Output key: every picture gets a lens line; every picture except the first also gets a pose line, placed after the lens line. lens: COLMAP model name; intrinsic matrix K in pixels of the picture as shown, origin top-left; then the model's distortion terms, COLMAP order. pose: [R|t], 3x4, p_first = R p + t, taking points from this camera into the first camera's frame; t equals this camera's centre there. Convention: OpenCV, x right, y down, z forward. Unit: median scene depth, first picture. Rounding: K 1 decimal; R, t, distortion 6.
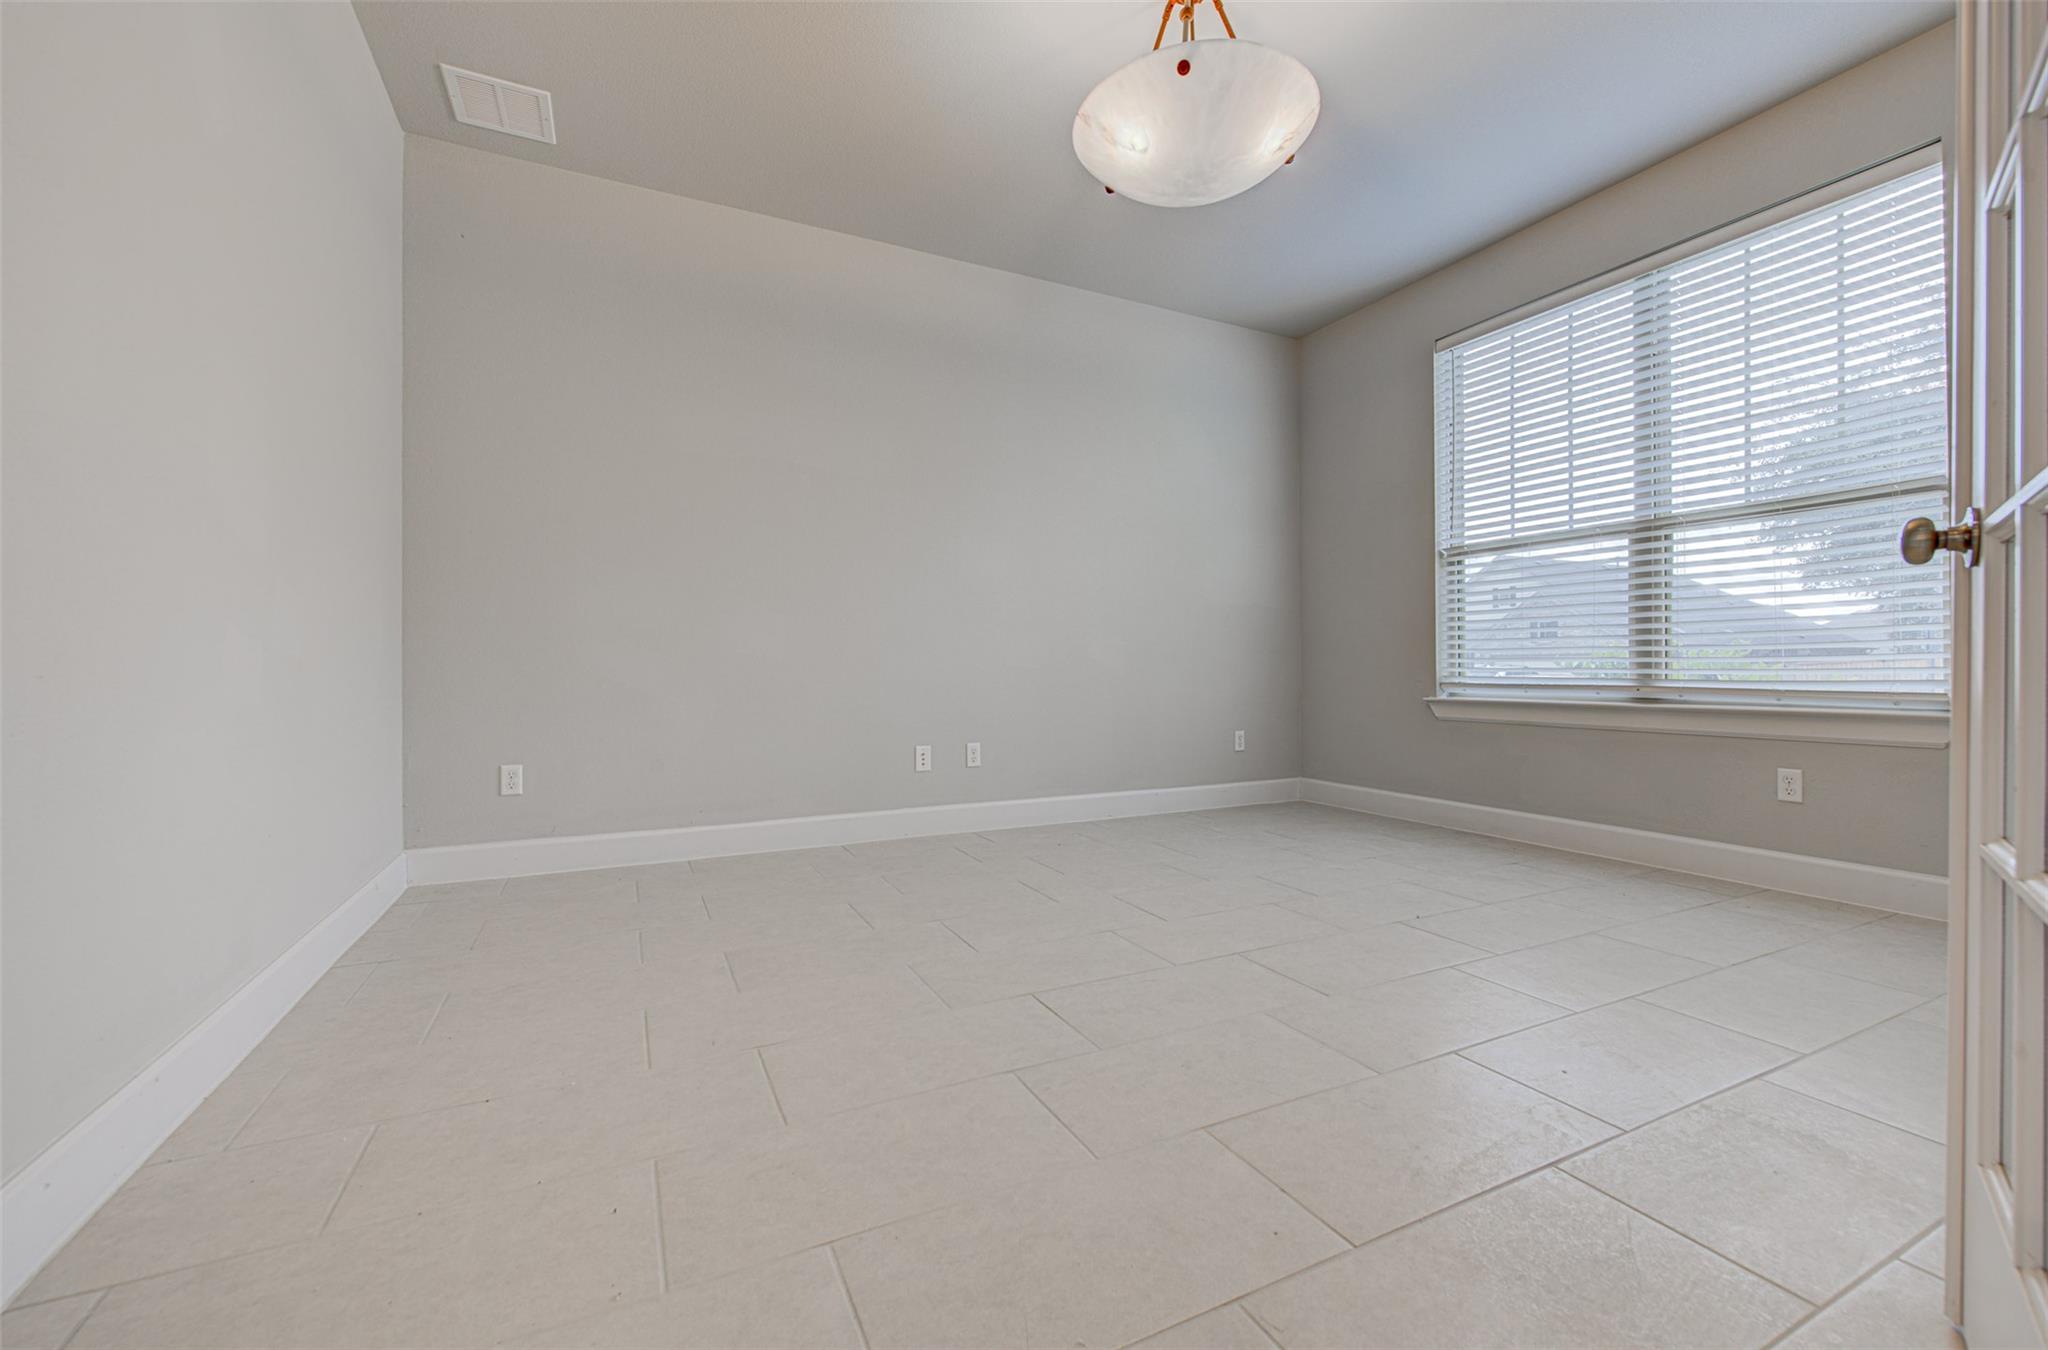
lens RADIAL K [[828.0, 0, 1035.7], [0, 828.0, 675.7], [0, 0, 1]] dist [-0.004198, -0.000172]
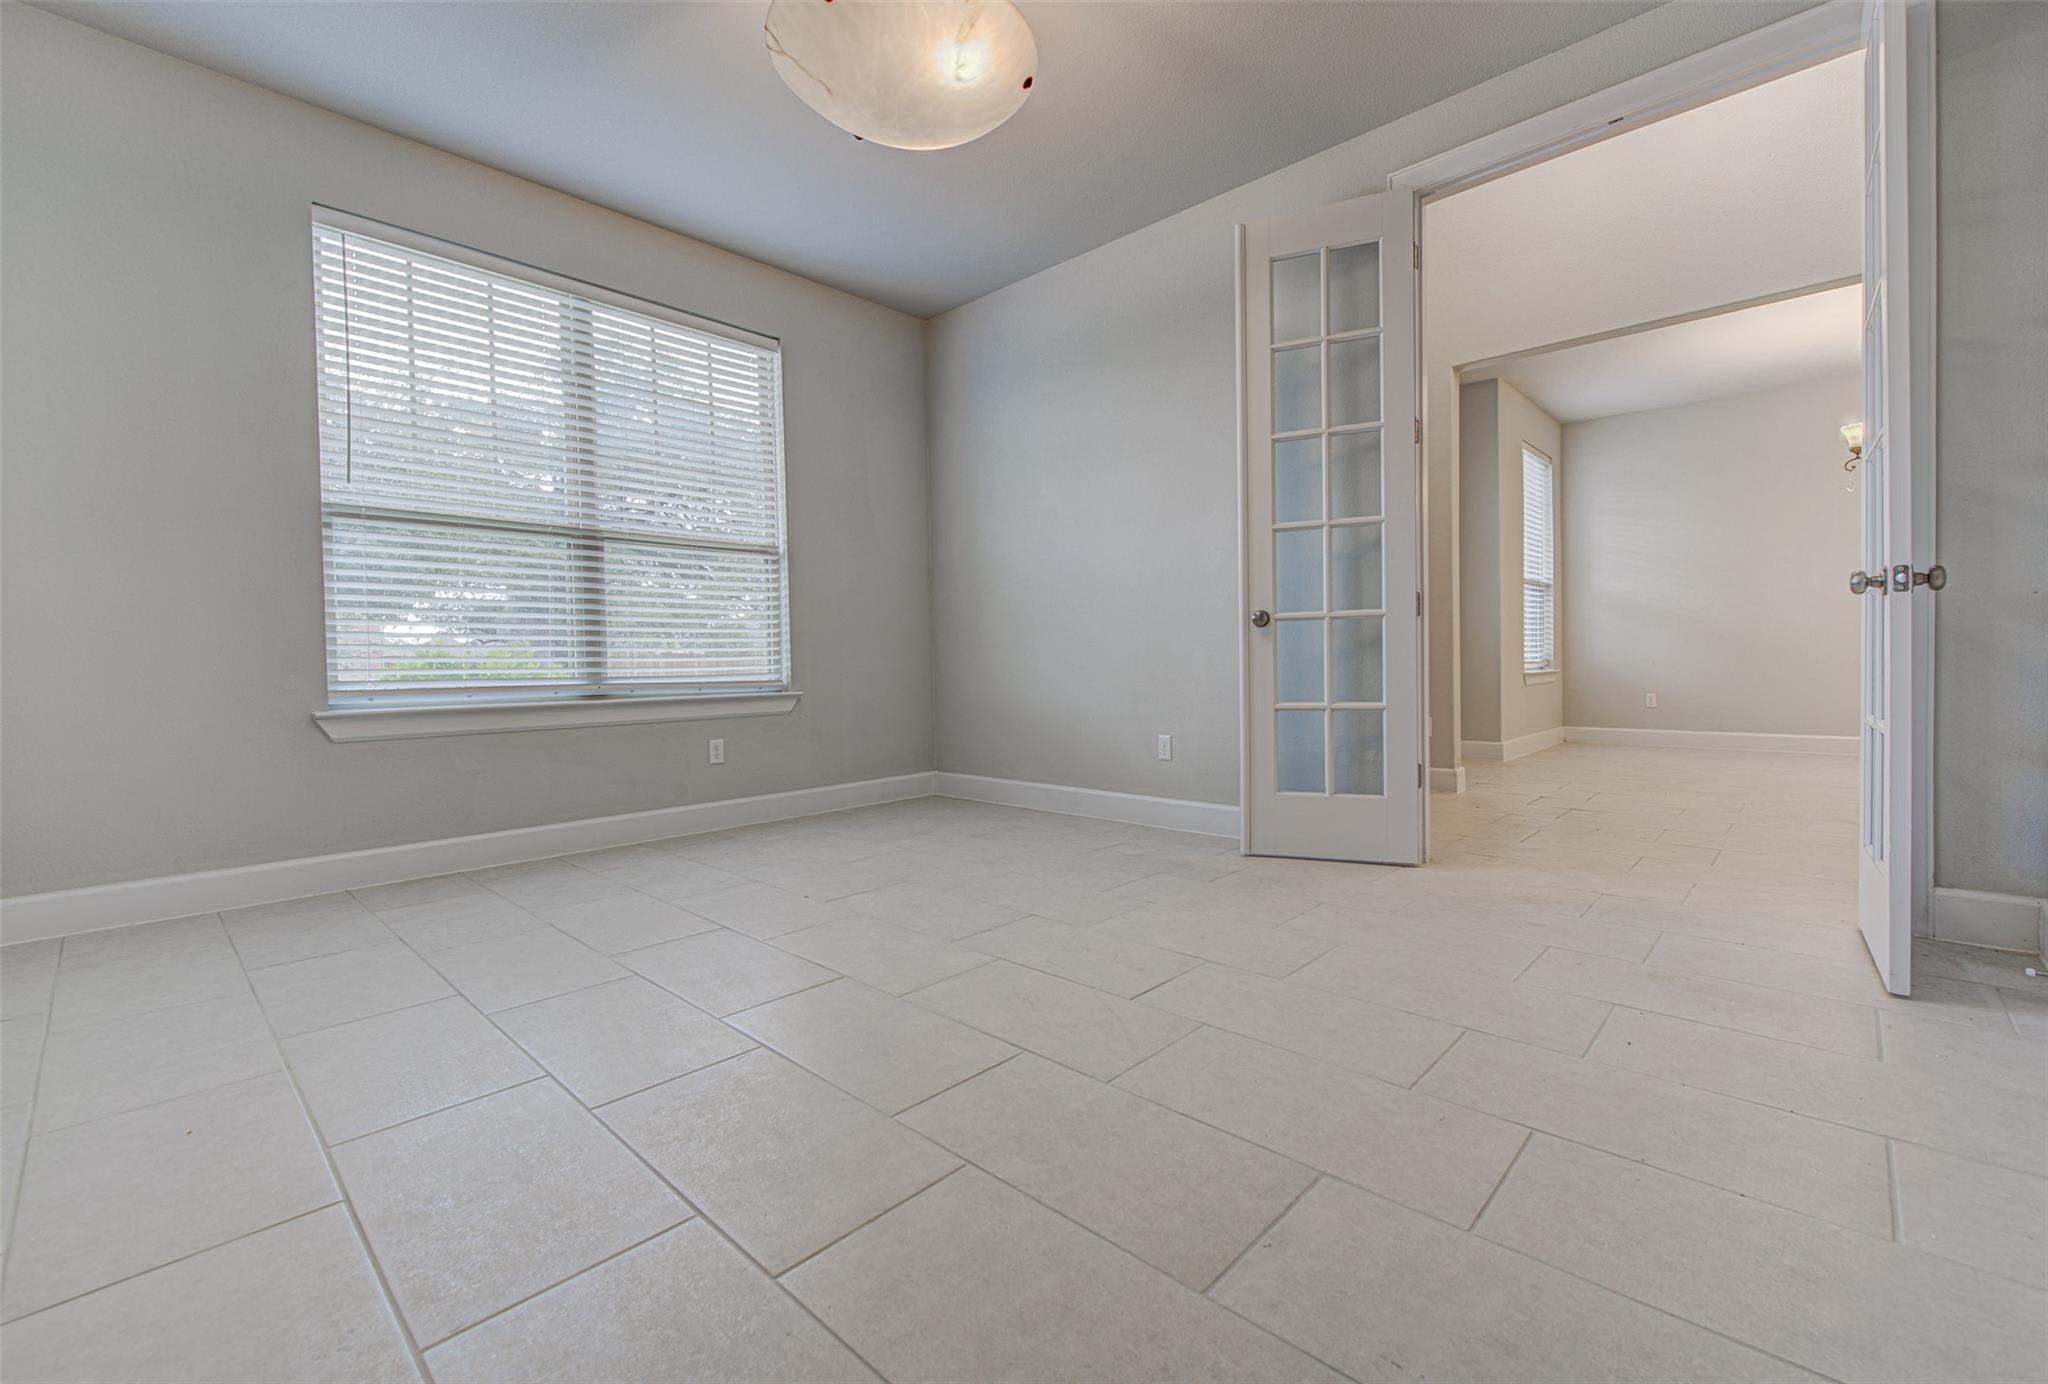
lens RADIAL K [[868.0, 0, 1042.5], [0, 868.0, 679.2], [0, 0, 1]] dist [0.000149, 0.000058]
pose [[-0.353495, -0.007386, 0.935407, -0.548830], [0.024441, 0.999555, 0.017129, 0.001225], [-0.935117, 0.028917, -0.353157, 0.884119]]
